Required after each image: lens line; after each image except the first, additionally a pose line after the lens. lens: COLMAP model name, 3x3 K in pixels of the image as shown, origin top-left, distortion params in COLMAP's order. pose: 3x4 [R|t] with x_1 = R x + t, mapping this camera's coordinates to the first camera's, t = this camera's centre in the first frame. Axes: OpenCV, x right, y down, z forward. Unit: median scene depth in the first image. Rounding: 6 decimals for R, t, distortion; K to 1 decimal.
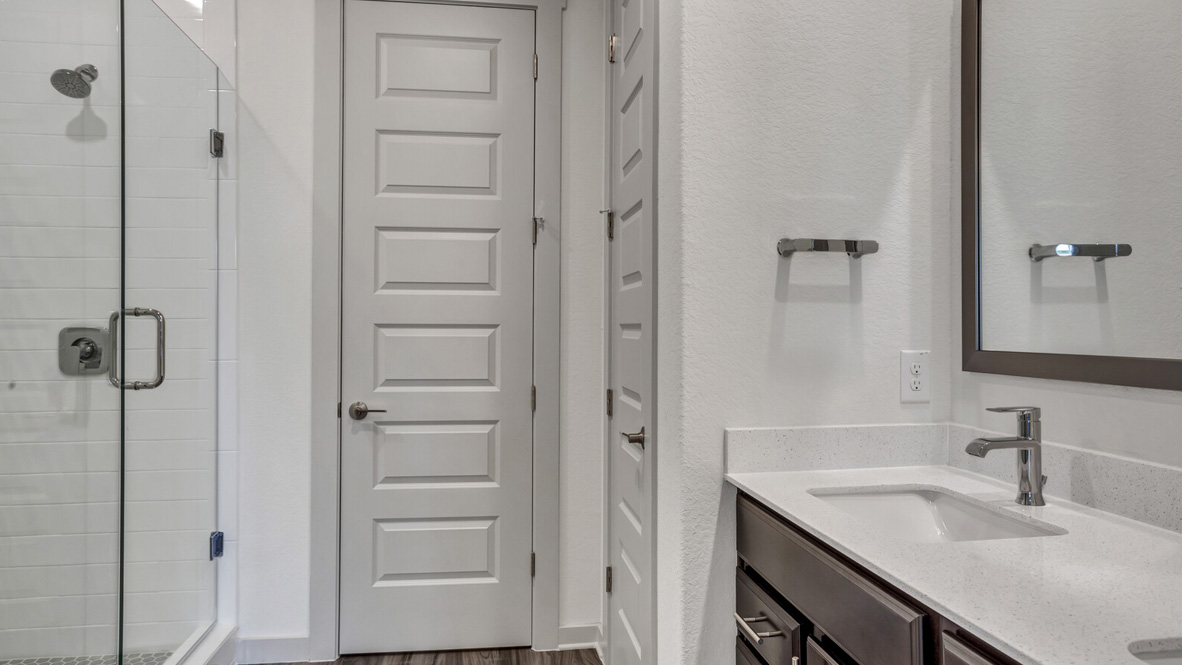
lens RADIAL K [[746.7, 0, 588.5], [0, 746.7, 326.7], [0, 0, 1]] dist [-0.042268, 0.002073]
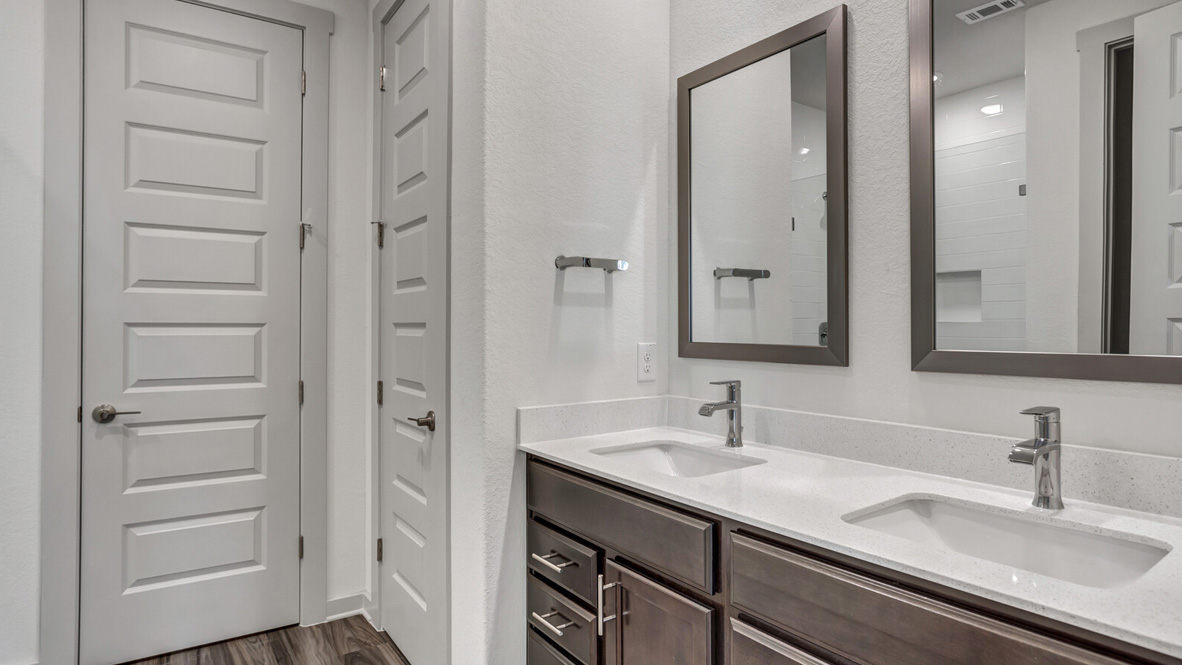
lens RADIAL K [[649.7, 0, 595.7], [0, 649.7, 330.0], [0, 0, 1]] dist [-0.085059, 0.046473]
pose [[0.888132, -0.004249, 0.459569, -0.127618], [0.000805, 0.999970, 0.007689, -0.000410], [-0.459588, -0.006459, 0.888109, -0.008043]]
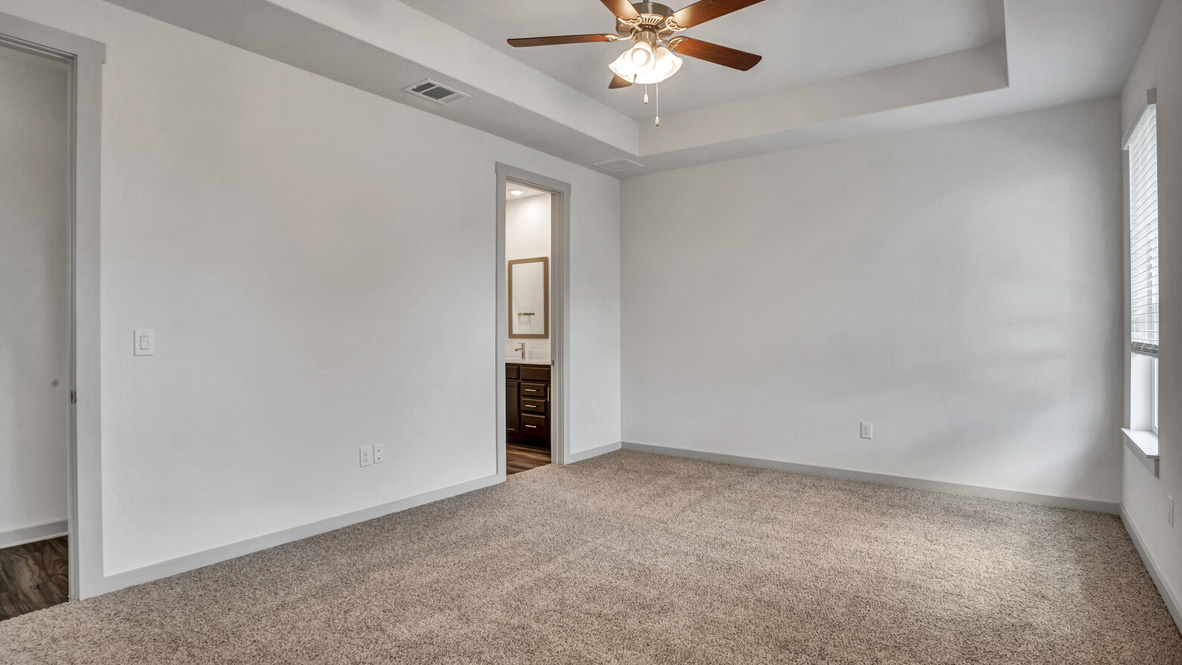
lens RADIAL K [[678.8, 0, 579.9], [0, 678.8, 326.1], [0, 0, 1]] dist [-0.041024, 0.000626]
pose [[0.738027, -0.008778, 0.674714, -1.541883], [0.005834, 0.999961, 0.006629, -0.035096], [-0.674746, -0.000956, 0.738049, -1.879196]]
